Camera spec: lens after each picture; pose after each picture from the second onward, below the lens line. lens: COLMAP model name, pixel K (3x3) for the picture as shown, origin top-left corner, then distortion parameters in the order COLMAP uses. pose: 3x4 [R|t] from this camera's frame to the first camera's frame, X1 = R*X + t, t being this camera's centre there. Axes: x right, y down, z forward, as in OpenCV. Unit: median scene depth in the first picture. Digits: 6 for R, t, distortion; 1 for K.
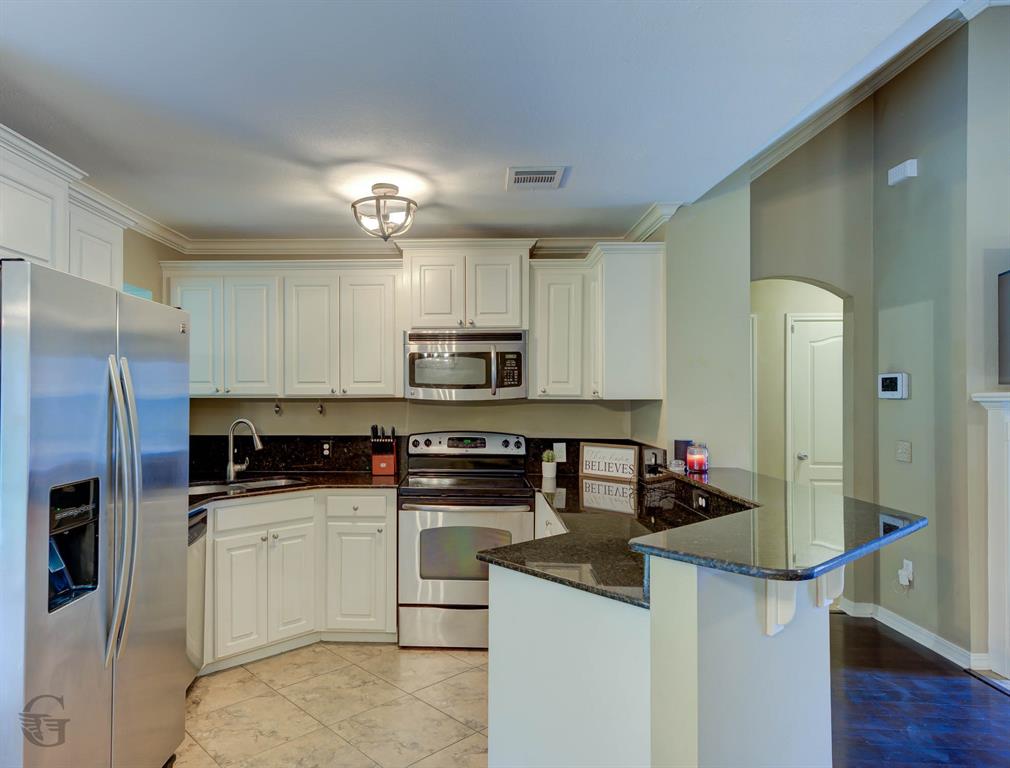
lens RADIAL K [[650.2, 0, 437.8], [0, 650.2, 391.5], [0, 0, 1]] dist [0.025980, -0.002368]
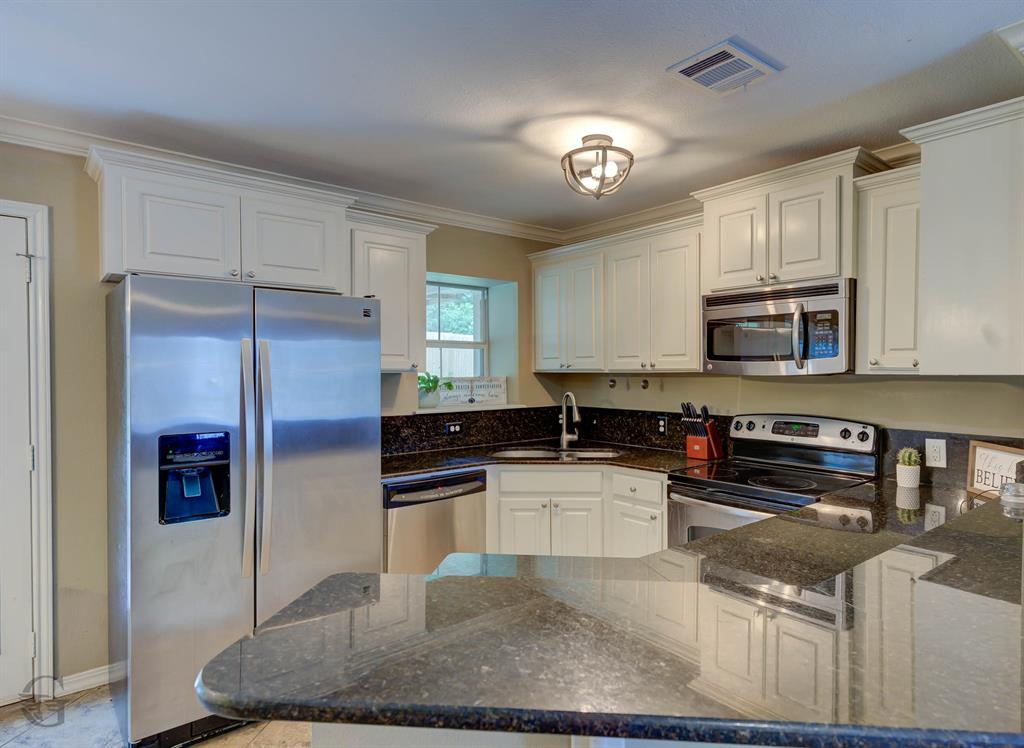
lens RADIAL K [[591.9, 0, 565.4], [0, 591.9, 379.8], [0, 0, 1]] dist [0.016611, -0.005148]
pose [[0.697932, 0.009075, -0.716106, 0.390788], [0.005409, 0.999824, 0.017942, 0.004343], [0.716143, -0.016396, 0.697761, 0.314274]]
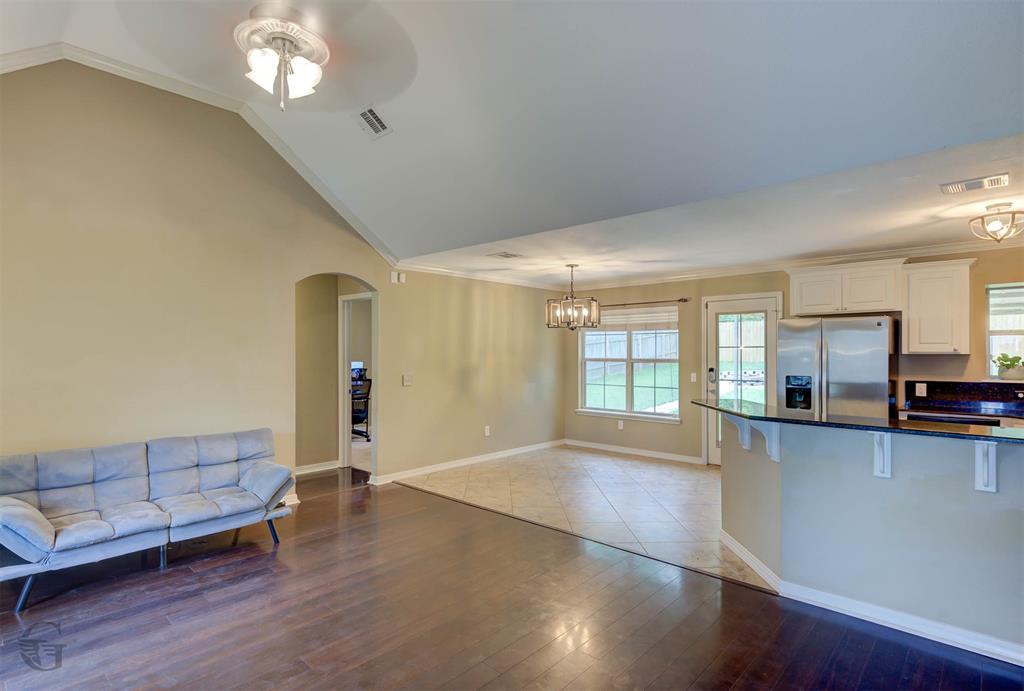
lens RADIAL K [[521.5, 0, 520.4], [0, 521.5, 349.6], [0, 0, 1]] dist [0.004847, -0.001872]
pose [[-0.644312, -0.009163, -0.764708, 1.182579], [0.000561, 0.999922, -0.012455, 0.012692], [0.764762, -0.008454, -0.644257, 0.760304]]
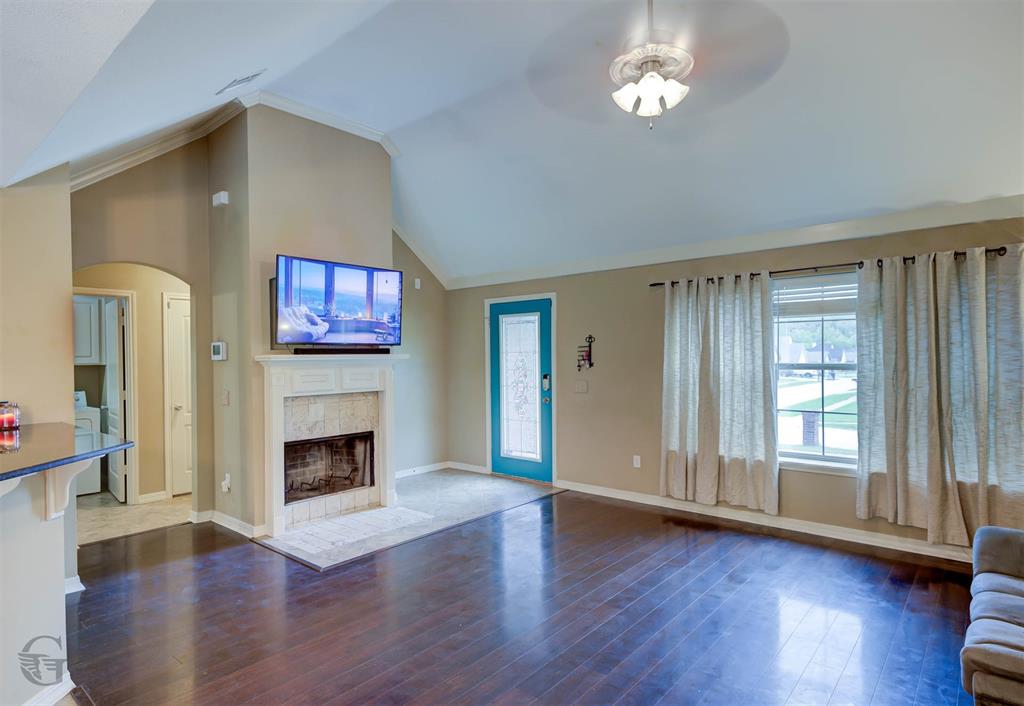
lens RADIAL K [[559.1, 0, 511.9], [0, 559.1, 358.1], [0, 0, 1]] dist [0.003399, -0.001328]
pose [[0.613268, -0.015482, 0.789723, 0.141740], [0.011147, 0.999878, 0.010946, 0.000356], [-0.789796, 0.002091, 0.613366, -0.224759]]
